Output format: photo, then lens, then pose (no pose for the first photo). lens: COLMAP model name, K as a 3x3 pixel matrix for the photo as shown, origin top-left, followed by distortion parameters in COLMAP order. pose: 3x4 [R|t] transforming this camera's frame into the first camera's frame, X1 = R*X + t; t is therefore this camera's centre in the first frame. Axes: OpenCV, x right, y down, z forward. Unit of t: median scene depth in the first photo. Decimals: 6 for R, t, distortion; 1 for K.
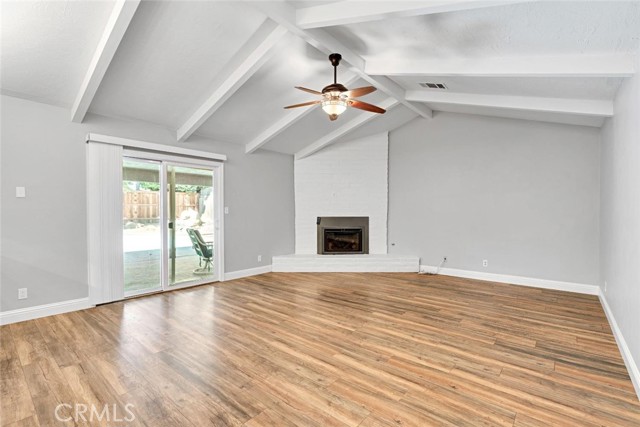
lens RADIAL K [[290.1, 0, 320.0], [0, 290.1, 217.8], [0, 0, 1]] dist [-0.009682, 0.002589]
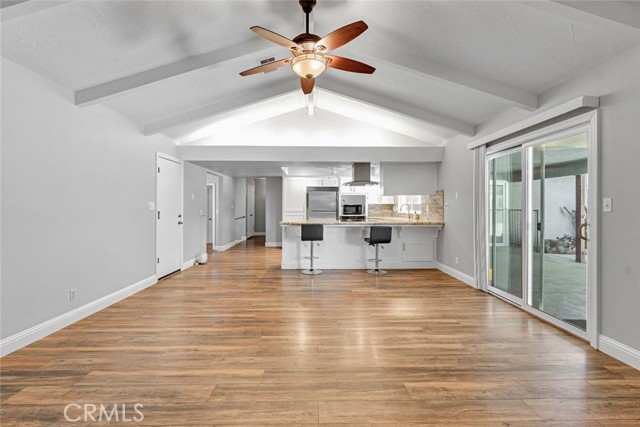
lens RADIAL K [[290.1, 0, 323.4], [0, 290.1, 207.5], [0, 0, 1]] dist [-0.009682, 0.002589]
pose [[-0.745600, -0.002758, -0.666388, 0.473976], [-0.015788, 0.999784, 0.013526, -0.028981], [0.666207, 0.020606, -0.745482, 1.462314]]
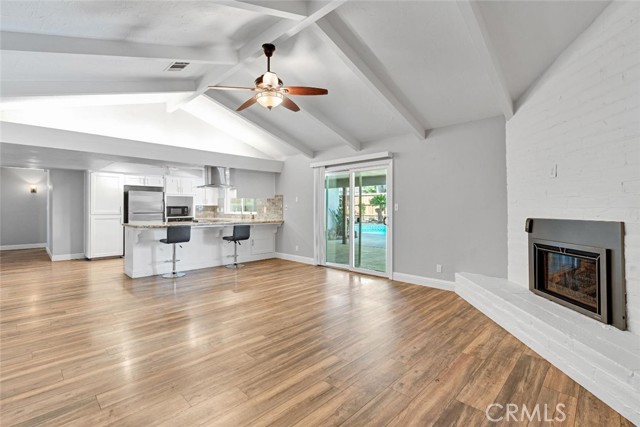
lens RADIAL K [[290.1, 0, 322.6], [0, 290.1, 212.2], [0, 0, 1]] dist [-0.009682, 0.002589]
pose [[-0.066440, 0.009340, -0.997747, 0.913089], [-0.018394, 0.999775, 0.010583, -0.021173], [0.997621, 0.019056, -0.066253, 1.149756]]
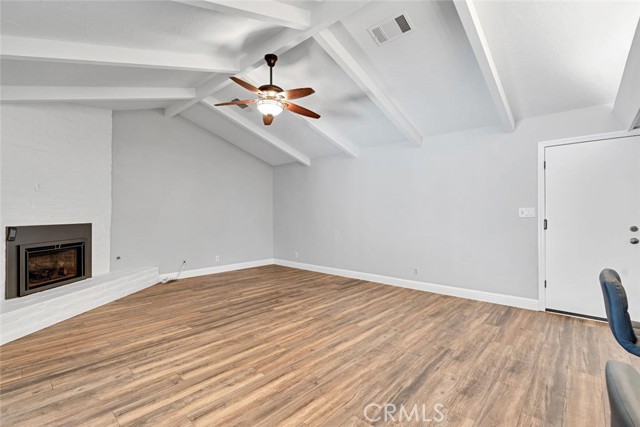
lens RADIAL K [[290.1, 0, 315.3], [0, 290.1, 213.9], [0, 0, 1]] dist [-0.009682, 0.002589]
pose [[0.058846, 0.001115, 0.998266, -0.839576], [0.025487, 0.999672, -0.002619, -0.017718], [-0.997942, 0.025597, 0.058798, 0.739256]]
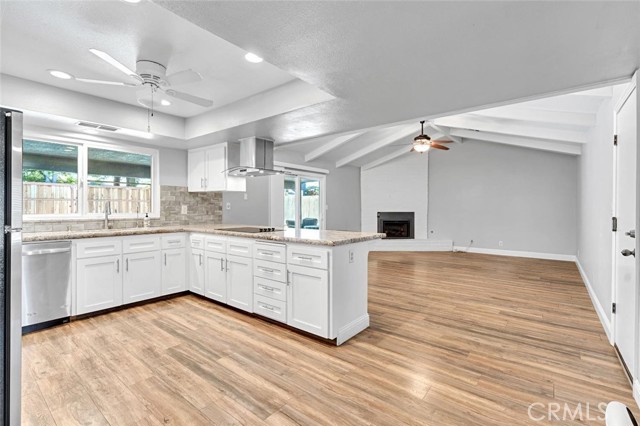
lens RADIAL K [[290.1, 0, 317.4], [0, 290.1, 209.1], [0, 0, 1]] dist [-0.009682, 0.002589]
pose [[0.999844, 0.001553, 0.017600, -0.551502], [-0.001275, 0.999875, -0.015763, 0.009931], [-0.017622, 0.015738, 0.999721, -0.647859]]
